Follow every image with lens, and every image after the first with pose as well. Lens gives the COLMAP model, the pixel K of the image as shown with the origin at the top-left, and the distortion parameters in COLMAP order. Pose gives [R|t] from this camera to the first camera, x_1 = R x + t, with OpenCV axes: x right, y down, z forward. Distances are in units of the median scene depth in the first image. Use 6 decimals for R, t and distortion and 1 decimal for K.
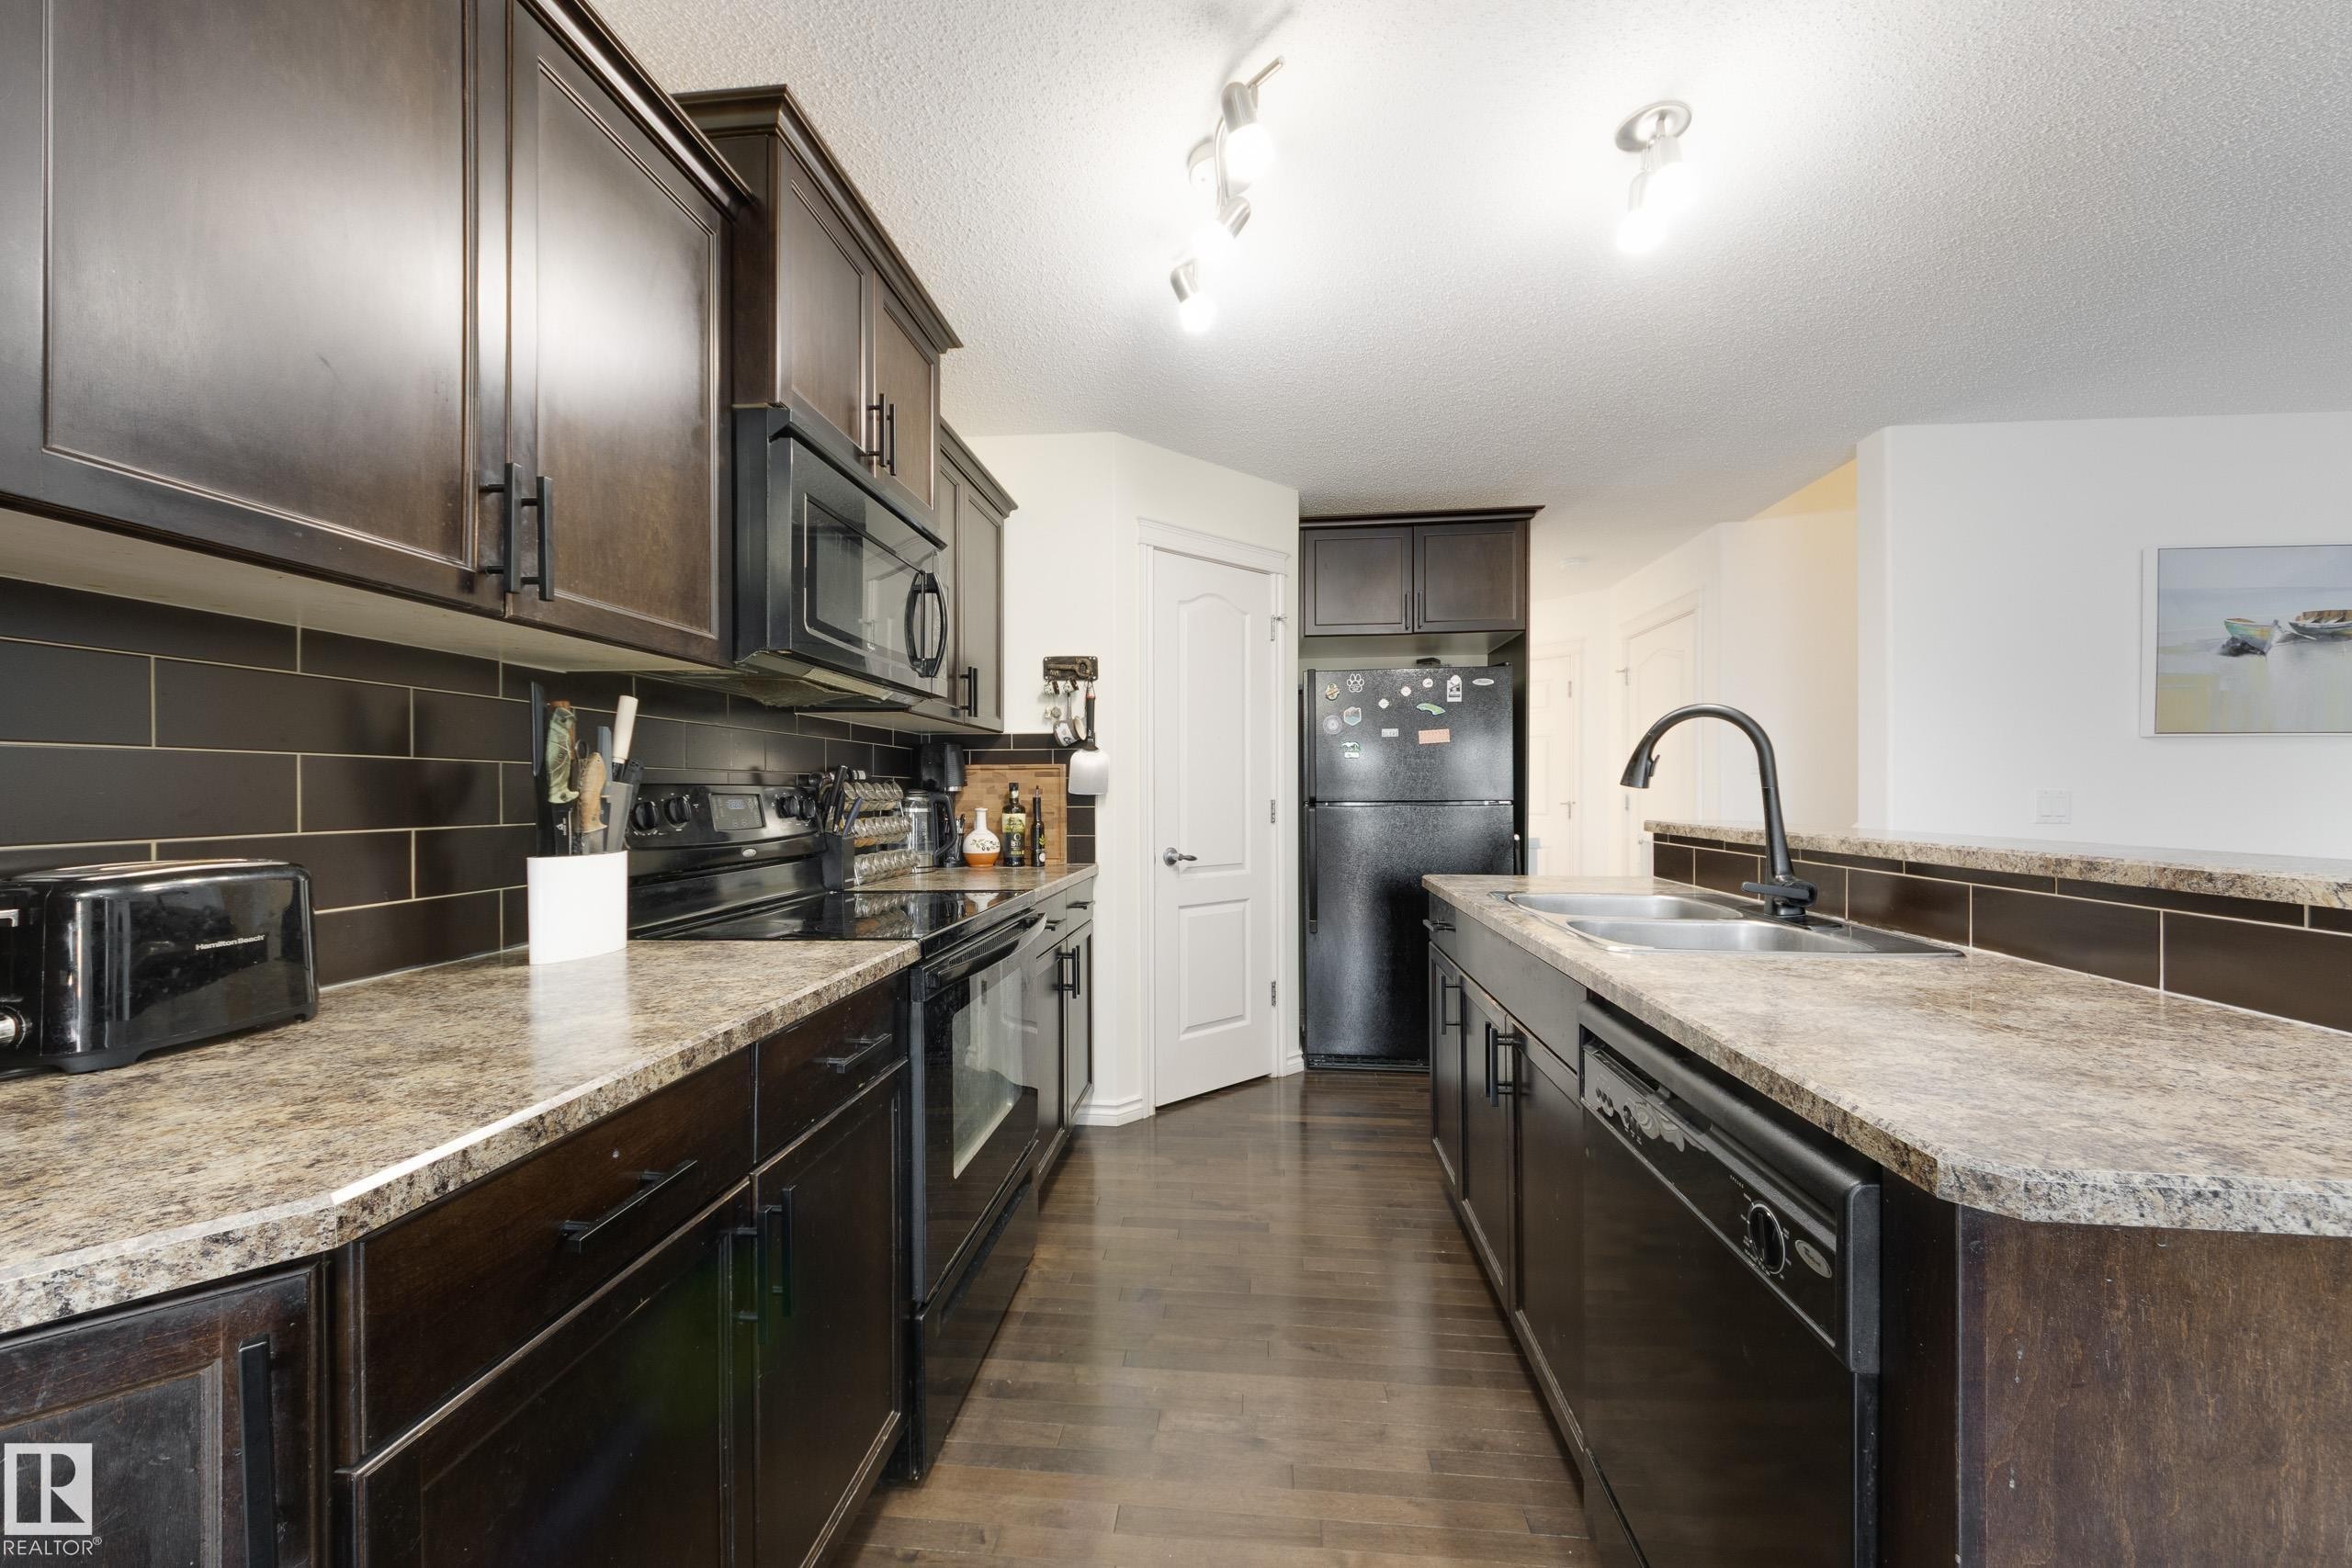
lens RADIAL K [[899.6, 0, 1180.5], [0, 899.6, 795.8], [0, 0, 1]] dist [0.002657, -0.000834]
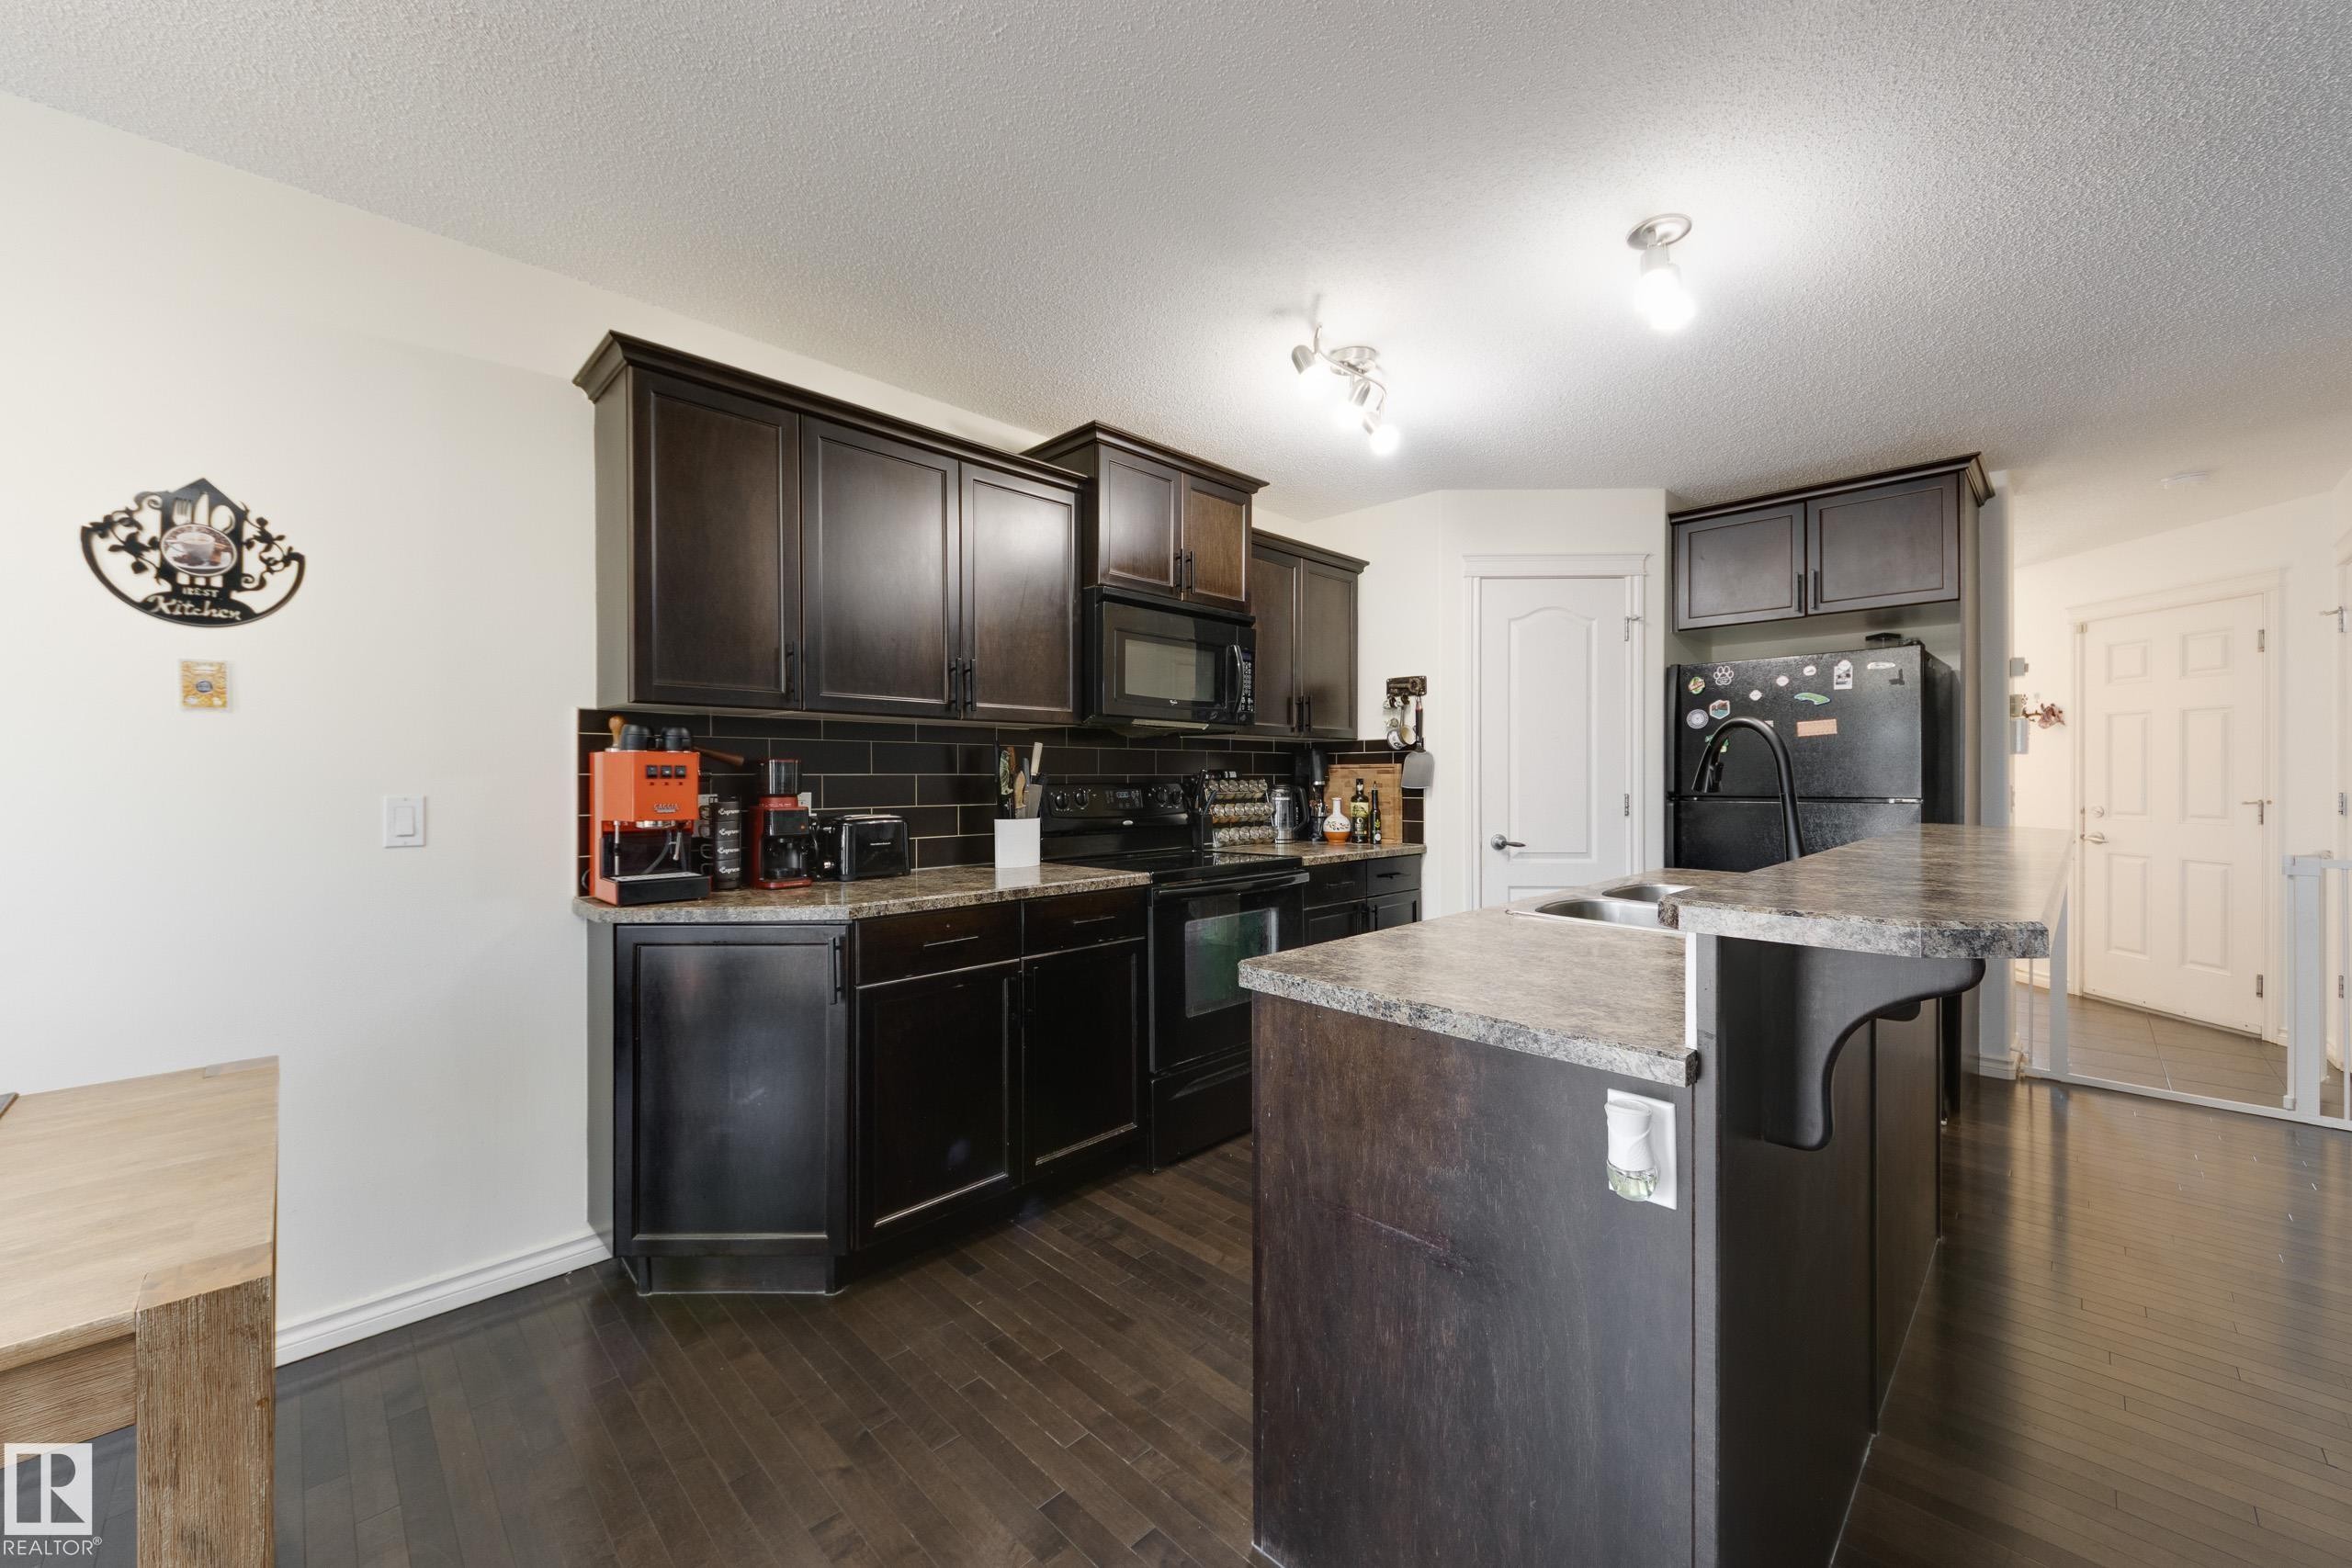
lens RADIAL K [[899.6, 0, 1157.5], [0, 899.6, 782.2], [0, 0, 1]] dist [0.002657, -0.000834]
pose [[0.760803, 0.005536, -0.648959, 0.438301], [-0.003281, 0.999984, 0.004685, -0.014570], [0.648975, -0.001435, 0.760809, -0.178392]]
